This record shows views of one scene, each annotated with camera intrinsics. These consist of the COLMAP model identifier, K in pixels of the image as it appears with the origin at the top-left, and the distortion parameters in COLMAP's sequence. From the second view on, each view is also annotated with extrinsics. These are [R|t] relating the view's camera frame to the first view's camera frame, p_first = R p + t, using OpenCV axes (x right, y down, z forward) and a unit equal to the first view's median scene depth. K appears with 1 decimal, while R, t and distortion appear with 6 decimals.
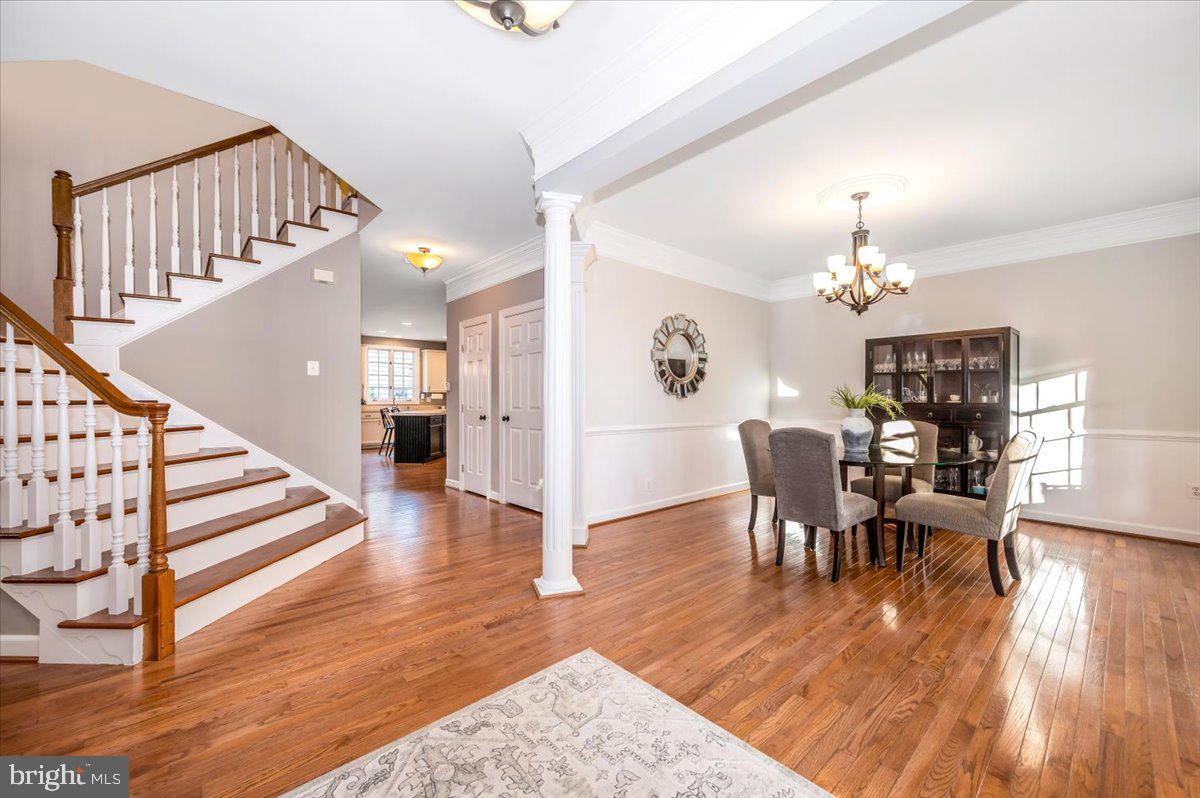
lens RADIAL K [[475.7, 0, 599.3], [0, 475.7, 400.2], [0, 0, 1]] dist [0.003812, 0.000084]
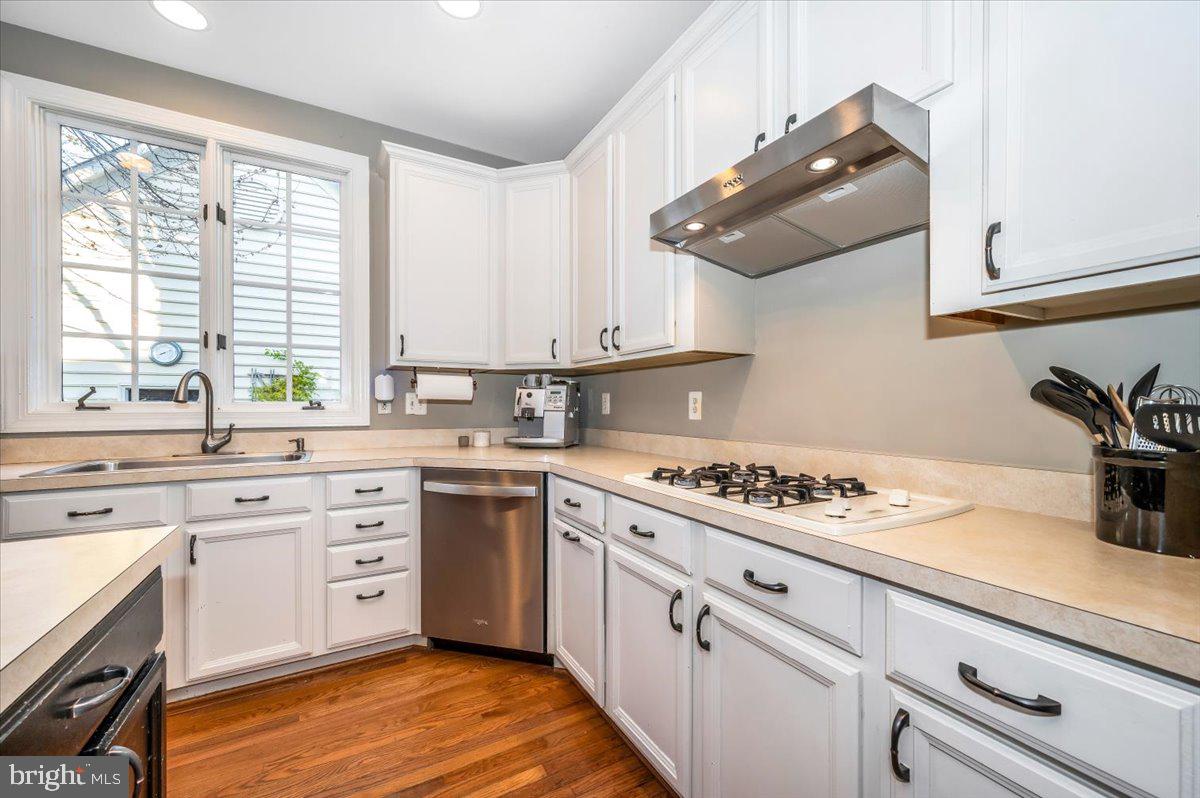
lens RADIAL K [[475.7, 0, 604.7], [0, 475.7, 402.0], [0, 0, 1]] dist [0.003812, 0.000084]
pose [[0.976211, 0.002105, -0.216813, -0.227184], [-0.003419, 0.999978, -0.005686, -0.000359], [0.216796, 0.006292, 0.976197, 0.811839]]
